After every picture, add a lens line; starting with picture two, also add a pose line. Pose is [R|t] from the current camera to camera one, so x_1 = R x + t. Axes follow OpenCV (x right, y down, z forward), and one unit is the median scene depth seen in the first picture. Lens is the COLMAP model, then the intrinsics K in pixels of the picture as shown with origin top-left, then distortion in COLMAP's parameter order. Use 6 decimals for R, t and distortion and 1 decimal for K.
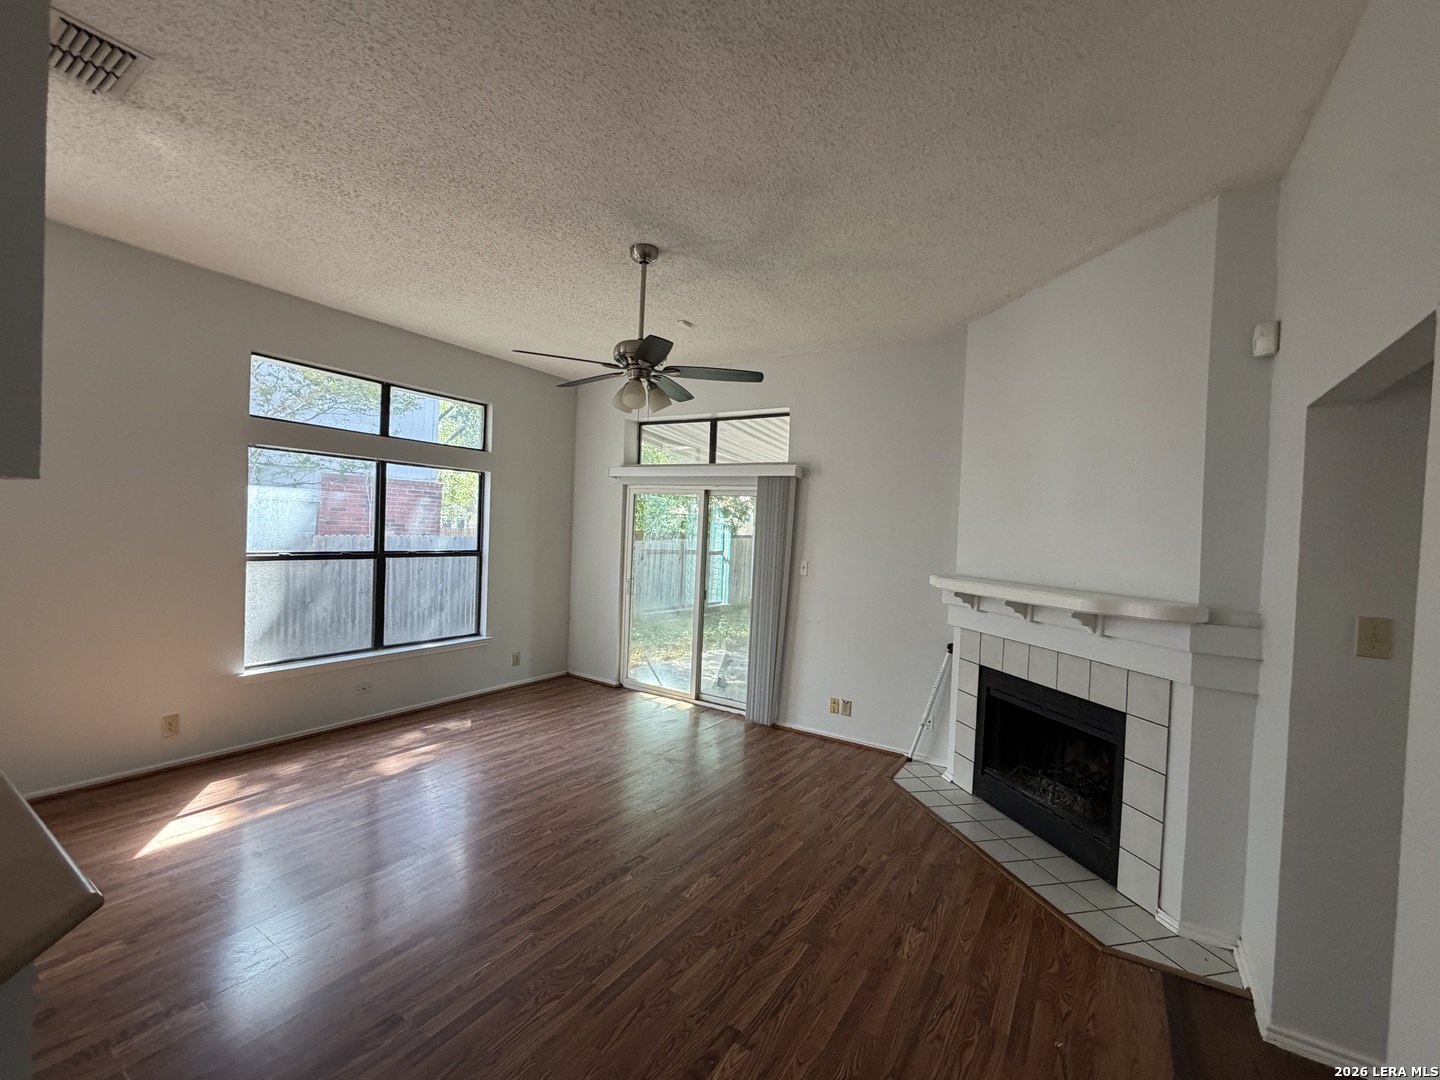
lens RADIAL K [[604.8, 0, 719.9], [0, 604.8, 538.3], [0, 0, 1]] dist [-0.001813, 0.000998]
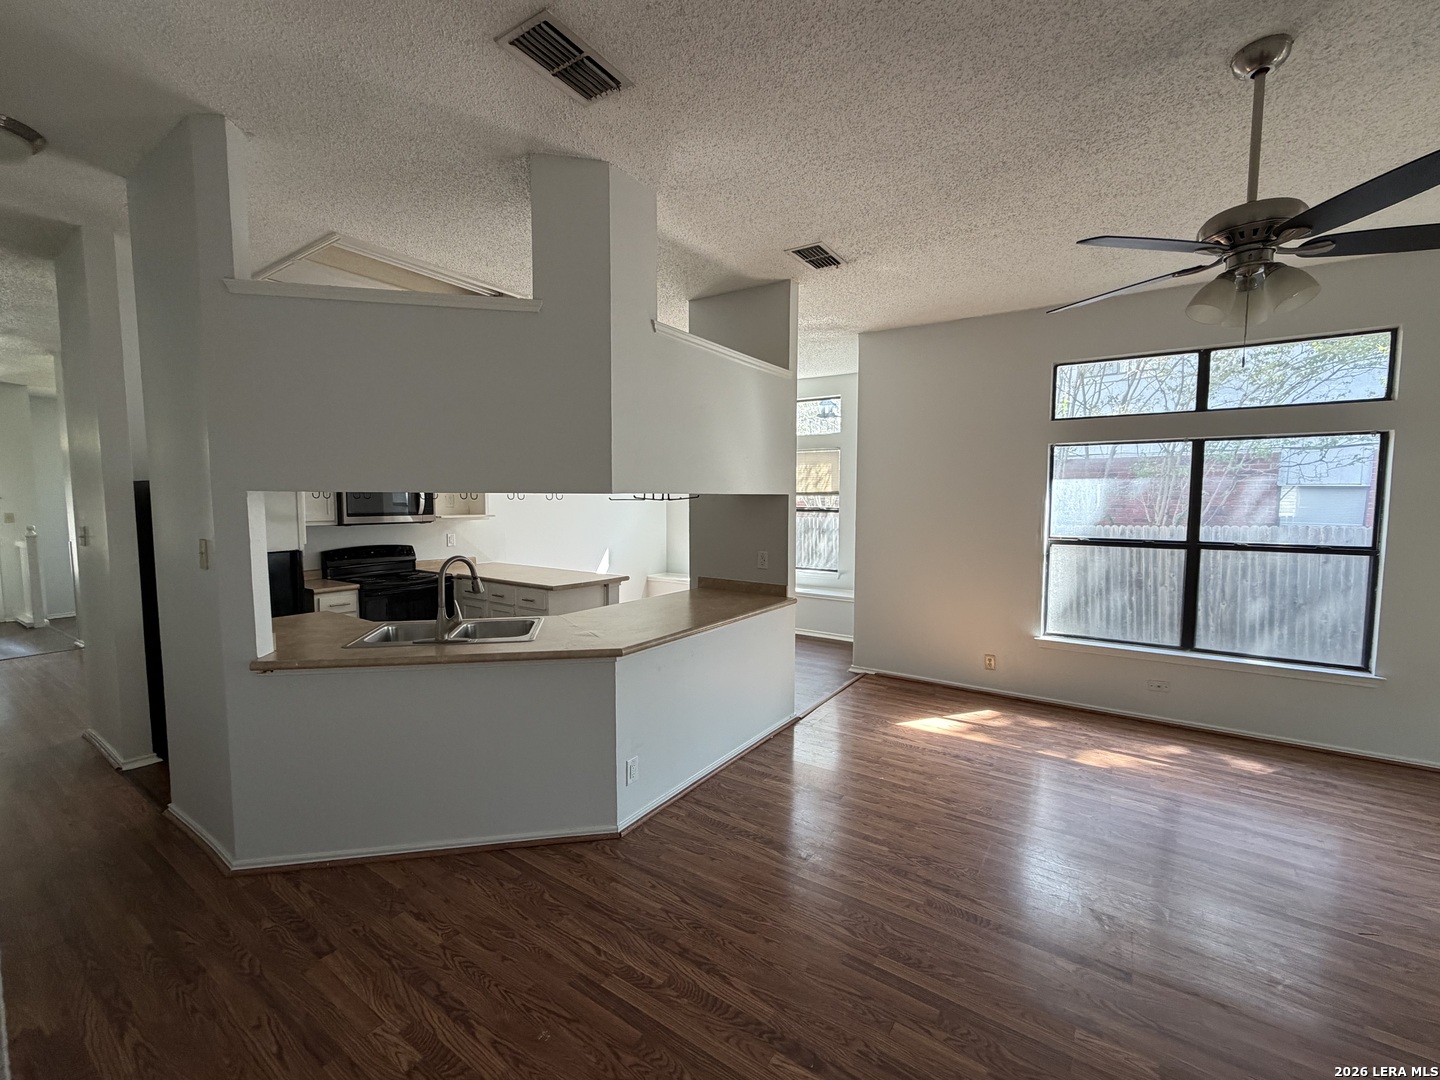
lens RADIAL K [[604.8, 0, 721.6], [0, 604.8, 543.4], [0, 0, 1]] dist [-0.001813, 0.000998]
pose [[-0.021280, 0.038492, -0.999032, 0.360547], [-0.017404, 0.999093, 0.038865, 0.001727], [0.999622, 0.018214, -0.020590, 0.338584]]
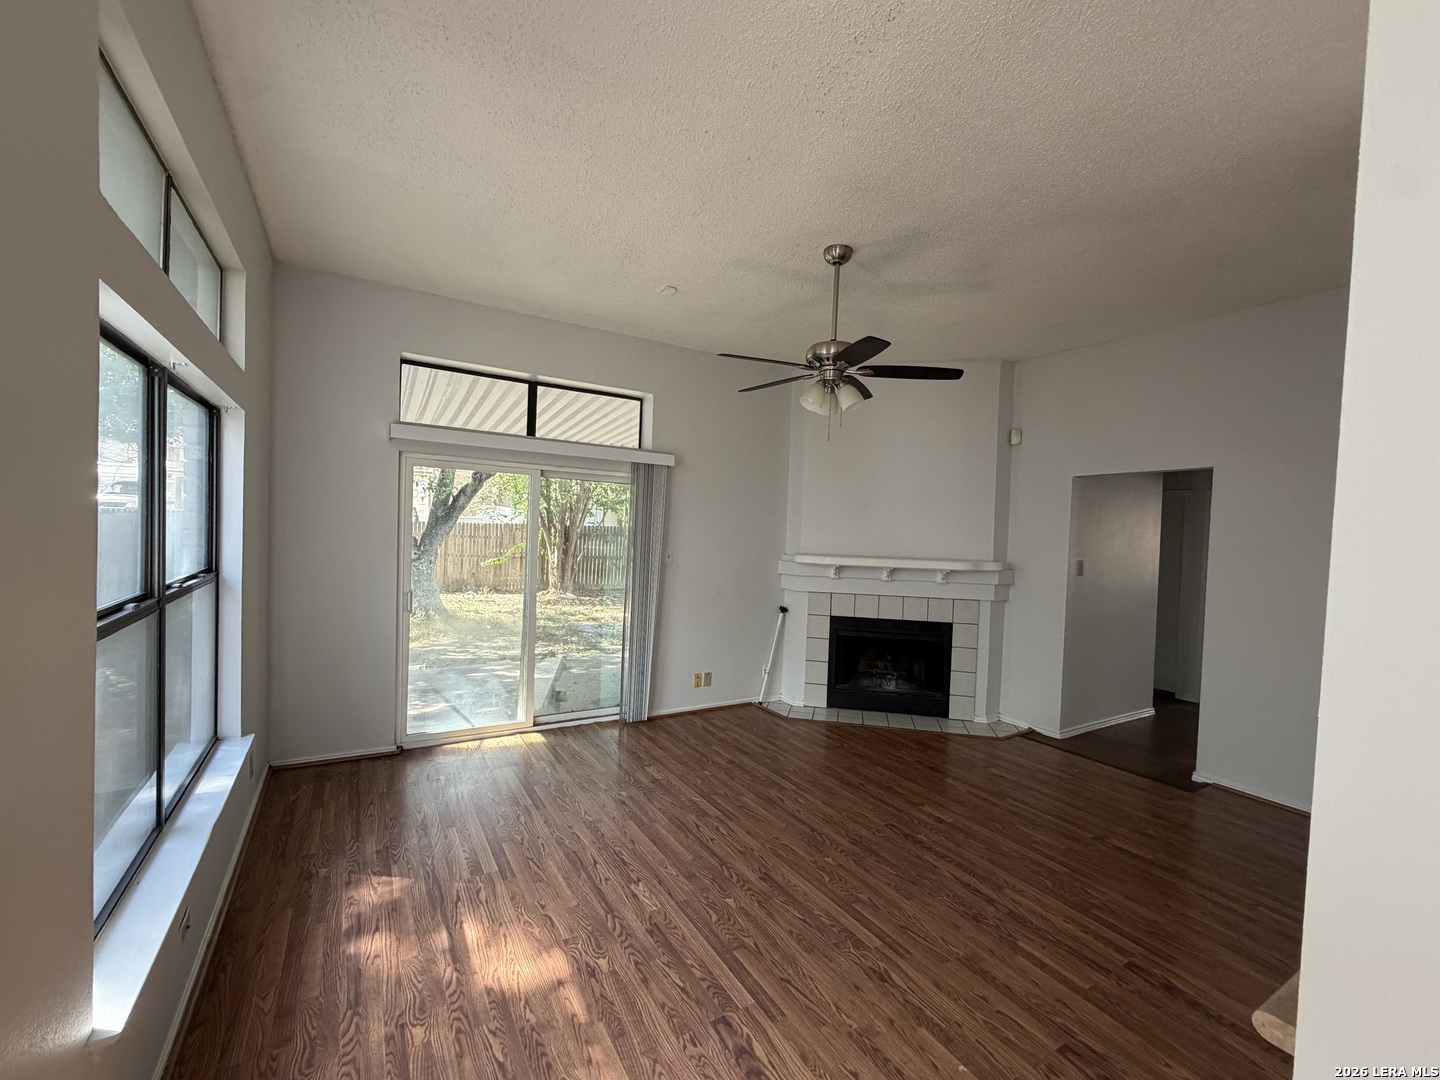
lens RADIAL K [[604.8, 0, 724.6], [0, 604.8, 536.1], [0, 0, 1]] dist [-0.001813, 0.000998]
pose [[0.442625, -0.042755, 0.895687, -0.791336], [-0.004875, 0.998733, 0.050084, -0.039624], [-0.896693, -0.026535, 0.441856, 0.503879]]
